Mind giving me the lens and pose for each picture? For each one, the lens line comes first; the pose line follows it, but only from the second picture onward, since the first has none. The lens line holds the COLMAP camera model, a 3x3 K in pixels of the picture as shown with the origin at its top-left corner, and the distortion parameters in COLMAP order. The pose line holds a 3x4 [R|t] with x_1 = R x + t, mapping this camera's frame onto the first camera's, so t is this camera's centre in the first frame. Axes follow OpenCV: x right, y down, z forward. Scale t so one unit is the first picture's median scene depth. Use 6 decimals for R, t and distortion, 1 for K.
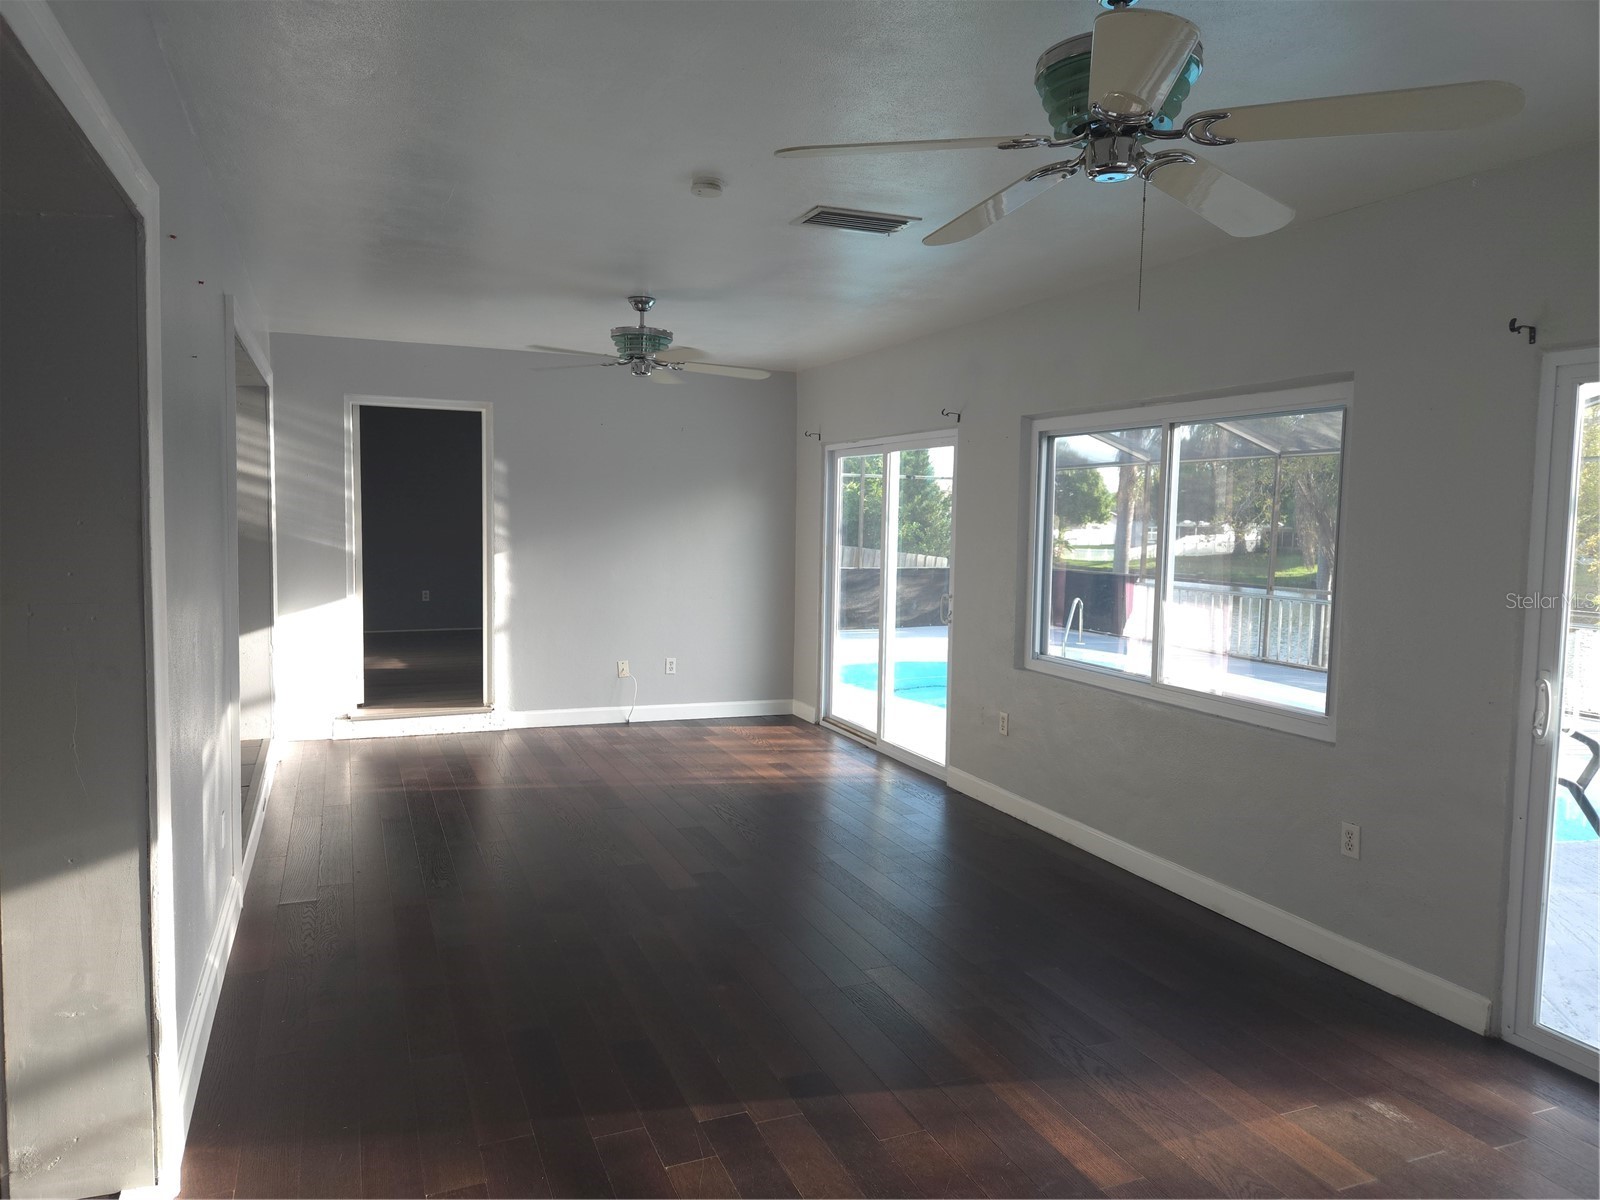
lens RADIAL K [[1068.5, 0, 791.6], [0, 1068.5, 608.7], [0, 0, 1]] dist [0.078175, -0.062825]
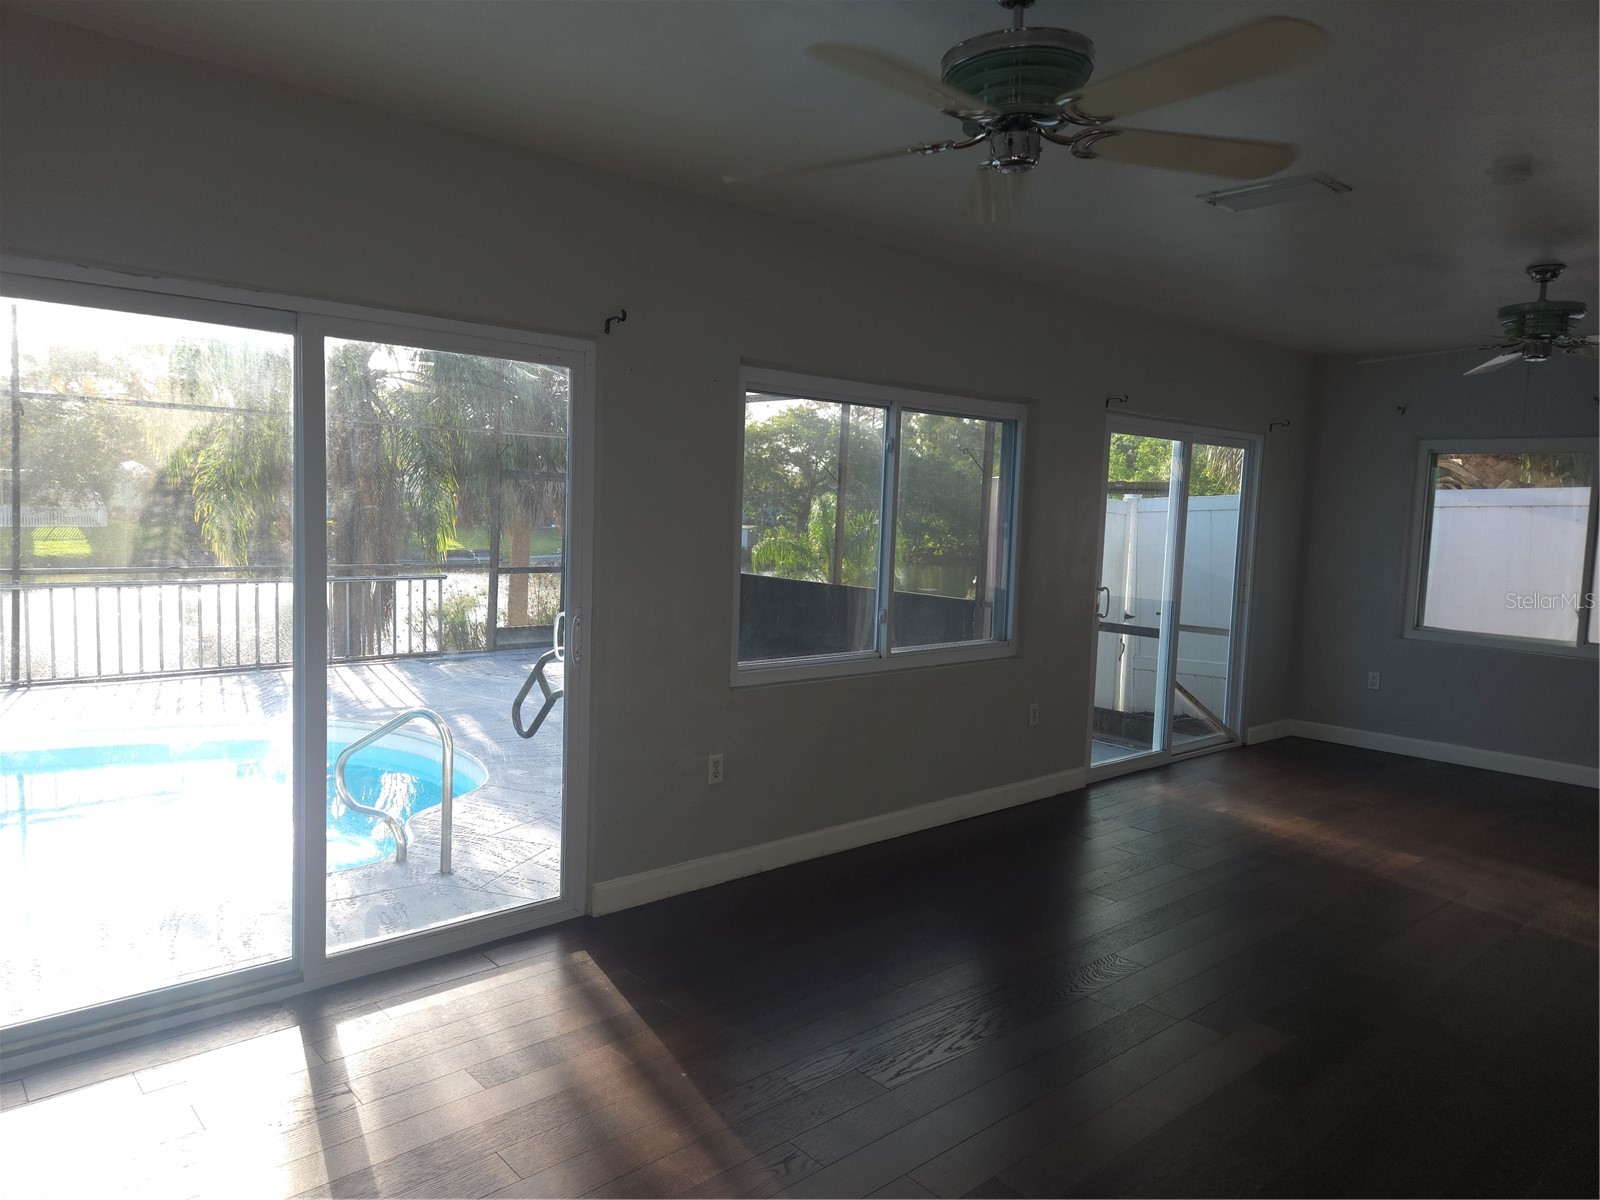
lens RADIAL K [[1068.5, 0, 791.6], [0, 1068.5, 608.7], [0, 0, 1]] dist [0.078175, -0.062825]
pose [[-0.329588, -0.139952, 0.933695, -0.538397], [0.028825, 0.987000, 0.158117, -0.128752], [-0.943685, 0.079027, -0.321269, 1.278210]]
